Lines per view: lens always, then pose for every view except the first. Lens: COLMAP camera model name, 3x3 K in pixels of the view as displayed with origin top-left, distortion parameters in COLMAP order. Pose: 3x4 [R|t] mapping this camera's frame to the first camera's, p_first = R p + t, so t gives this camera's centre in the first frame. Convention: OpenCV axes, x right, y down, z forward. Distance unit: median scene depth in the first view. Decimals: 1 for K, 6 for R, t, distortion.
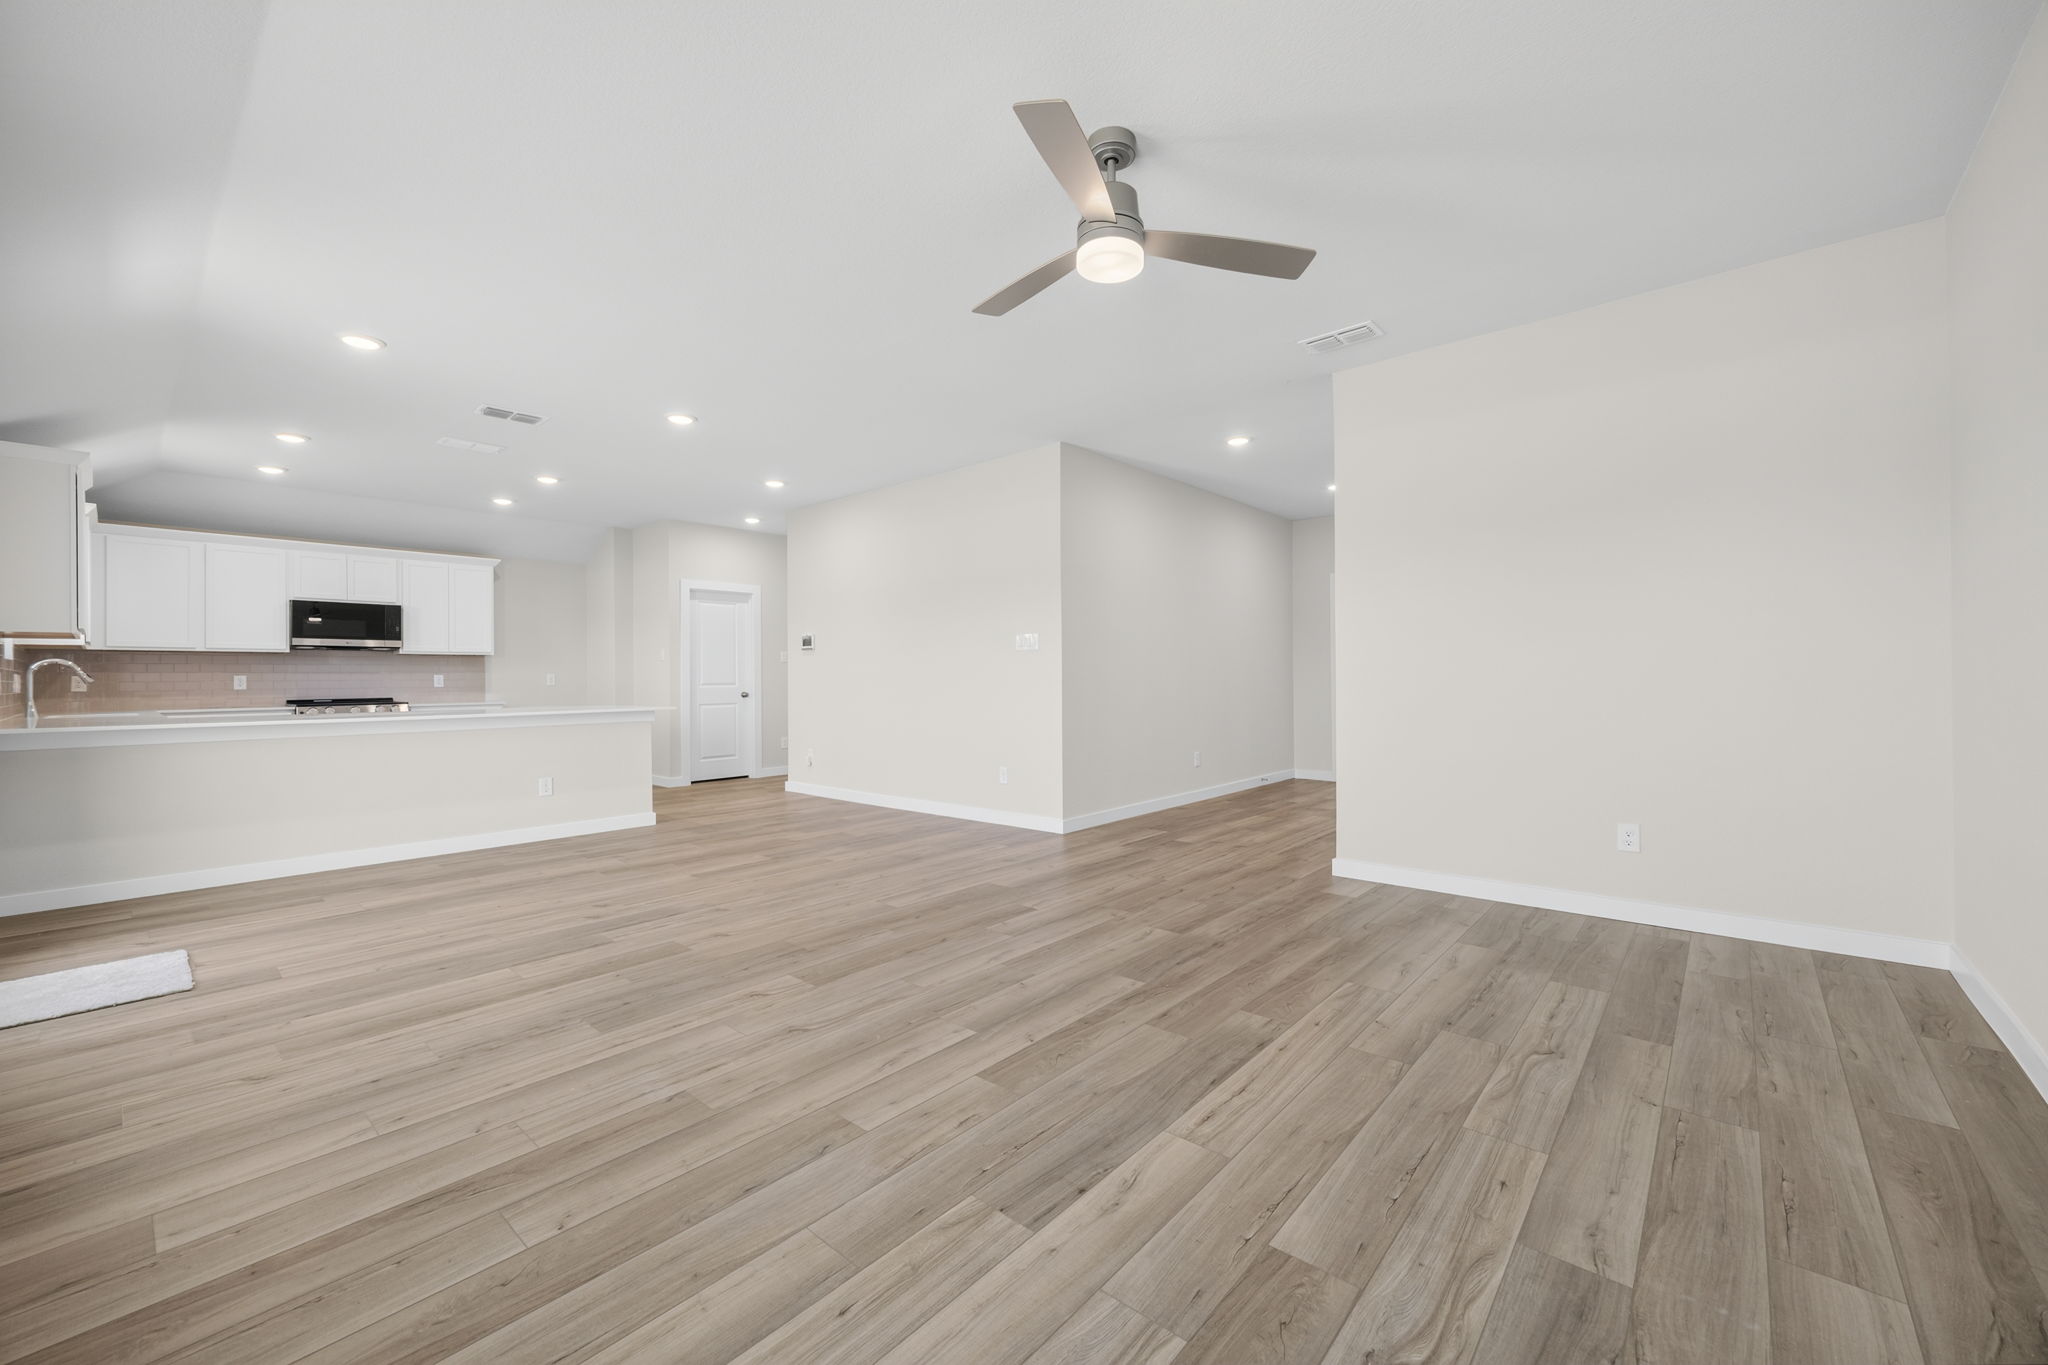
lens RADIAL K [[800.8, 0, 1040.3], [0, 800.8, 680.4], [0, 0, 1]] dist [0.003016, -0.000609]
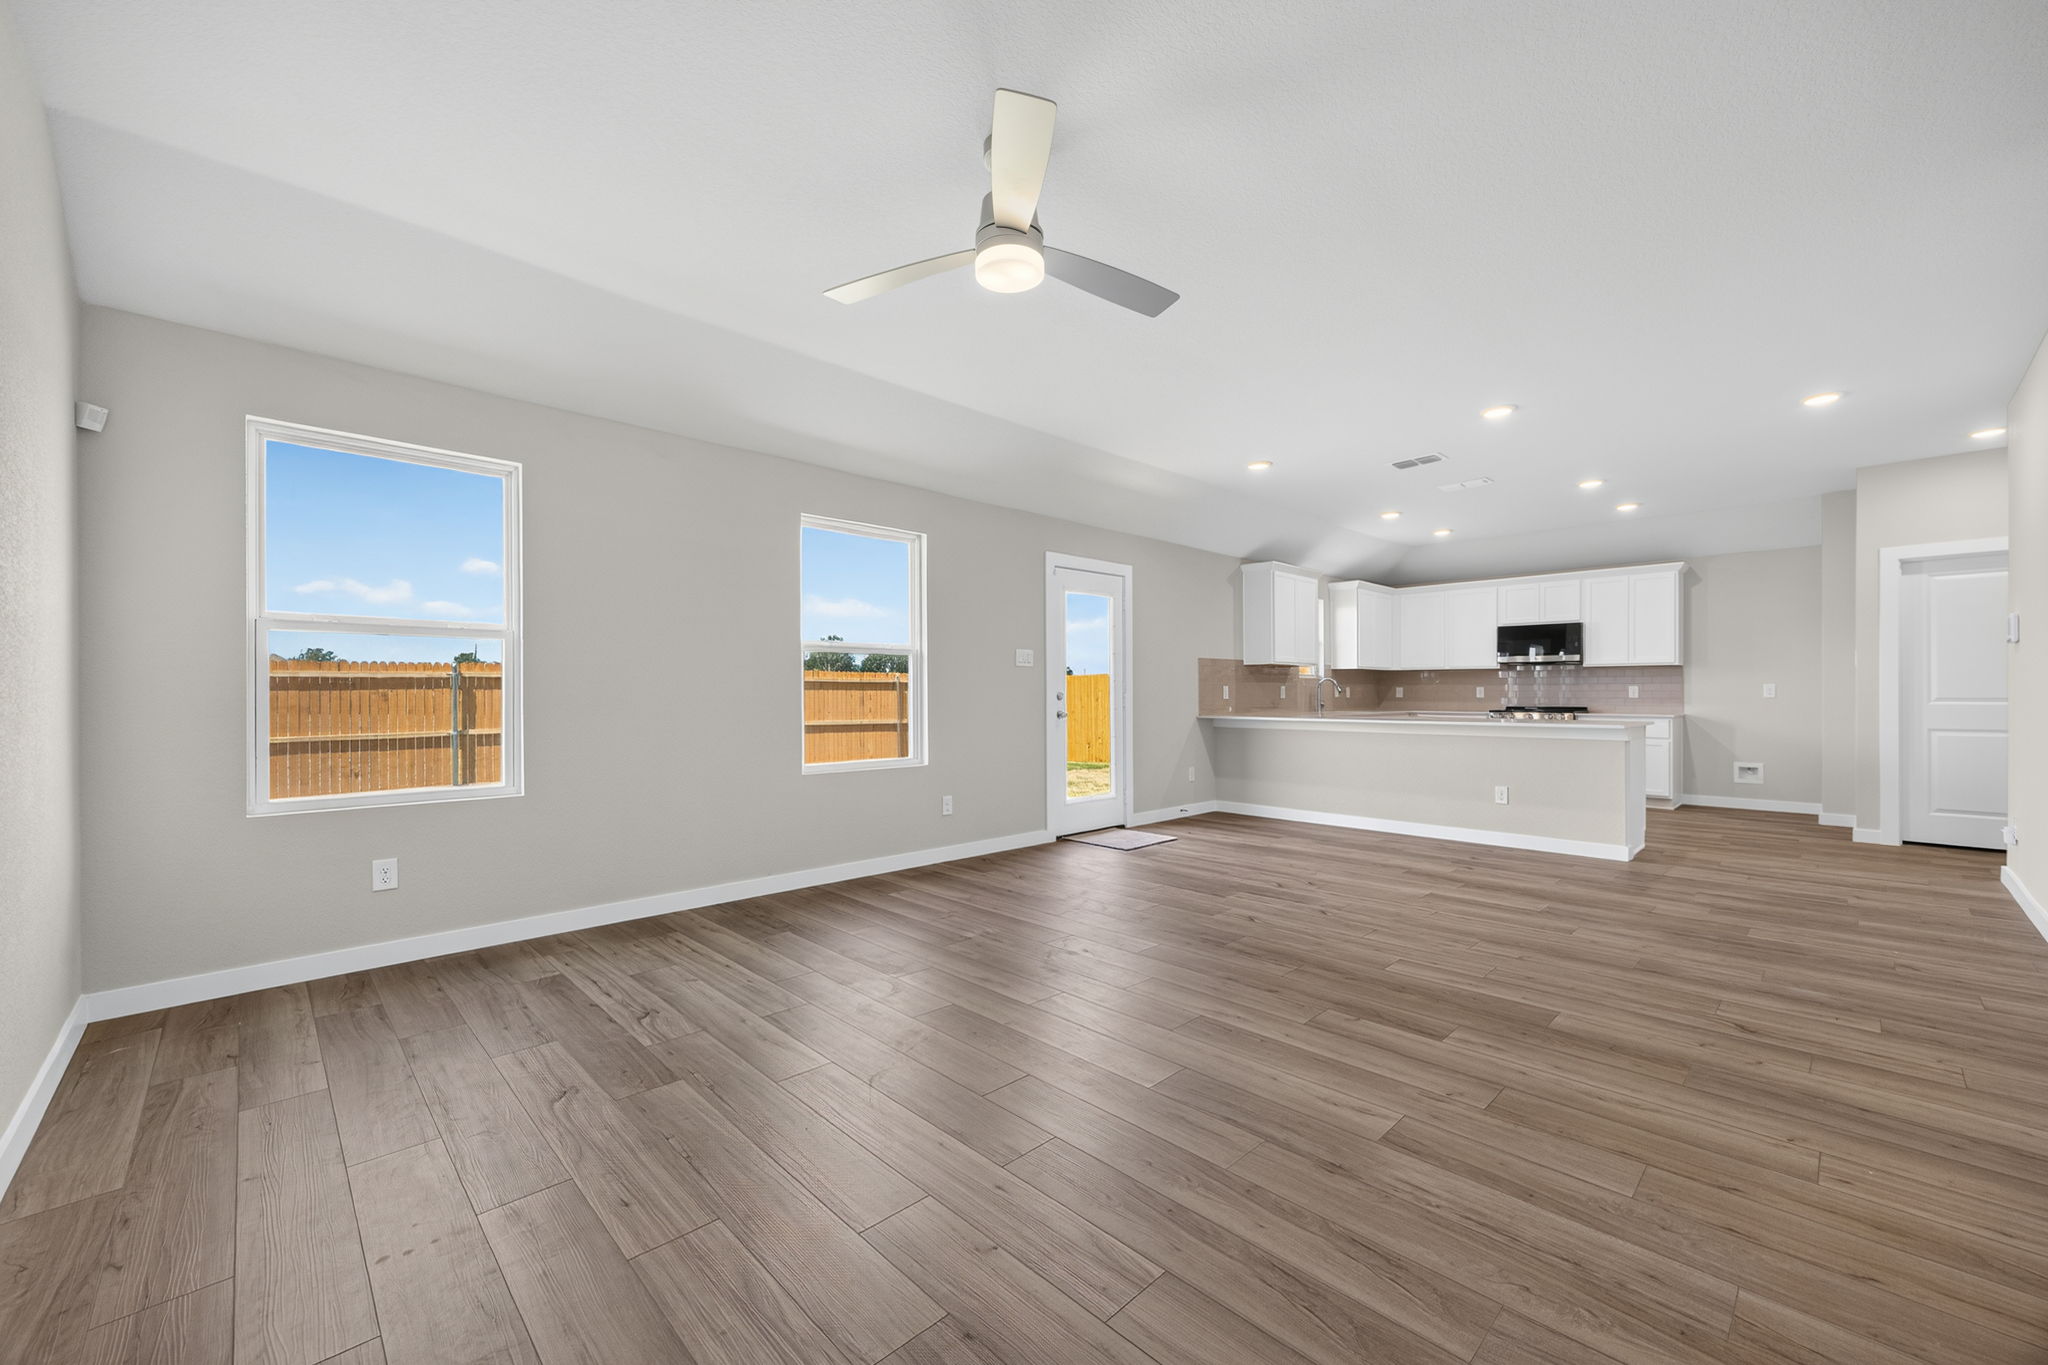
lens RADIAL K [[800.8, 0, 1036.0], [0, 800.8, 697.3], [0, 0, 1]] dist [0.003016, -0.000609]
pose [[-0.079910, 0.012811, -0.996720, 0.352888], [-0.001812, 0.999914, 0.012997, -0.005100], [0.996800, 0.002845, -0.079880, 0.366760]]
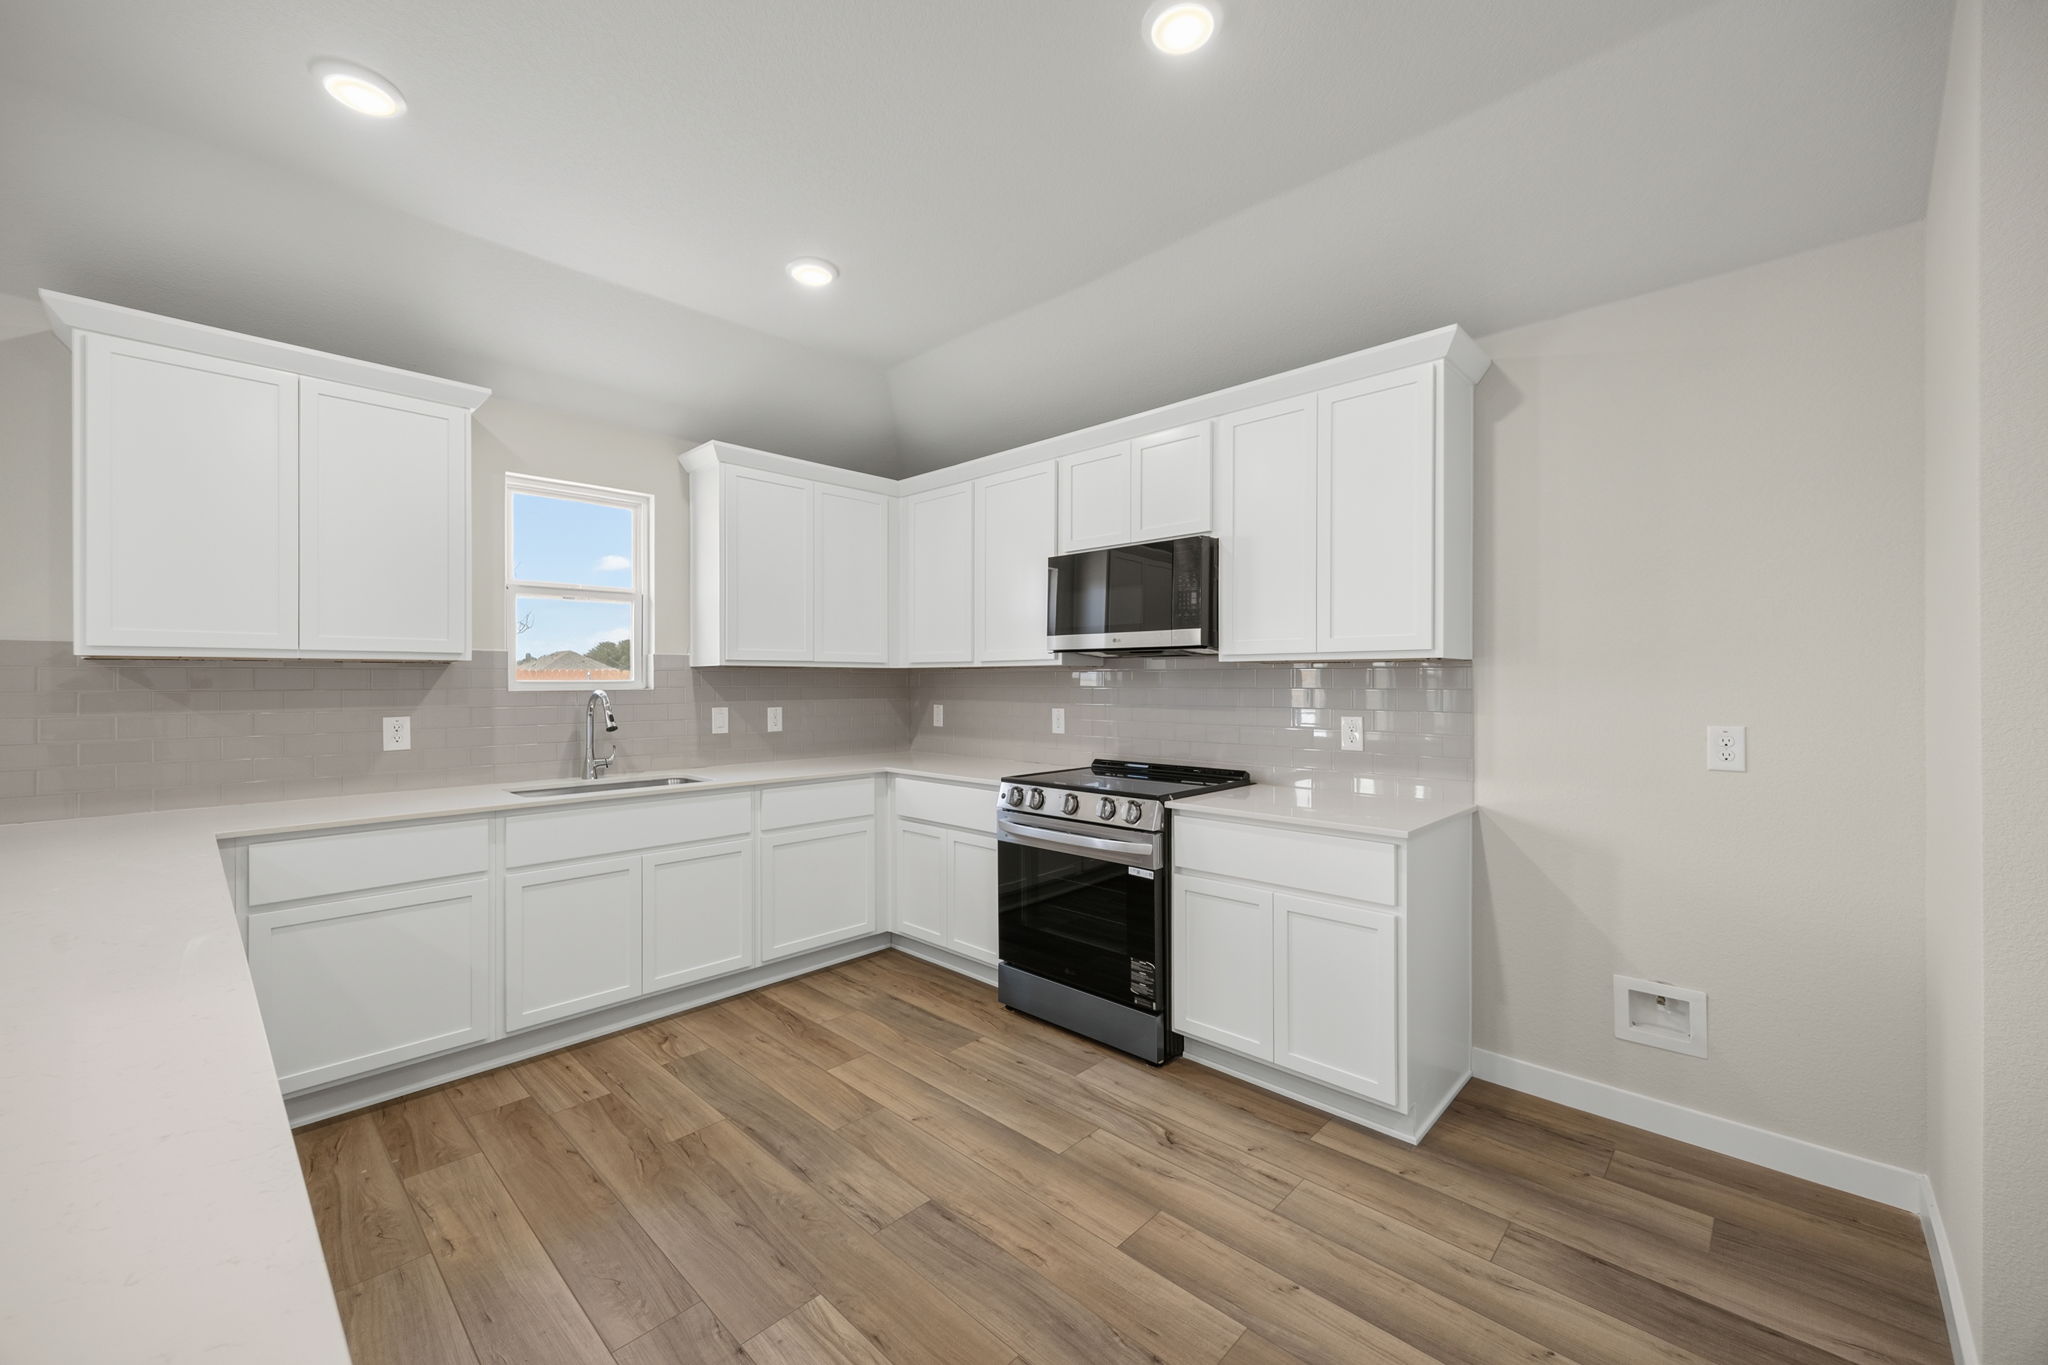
lens RADIAL K [[800.8, 0, 1033.5], [0, 800.8, 683.3], [0, 0, 1]] dist [0.003016, -0.000609]
pose [[-0.037658, 0.011299, -0.999227, -0.426446], [-0.001905, 0.999933, 0.011379, -0.028451], [0.999289, 0.002332, -0.037634, 0.965352]]
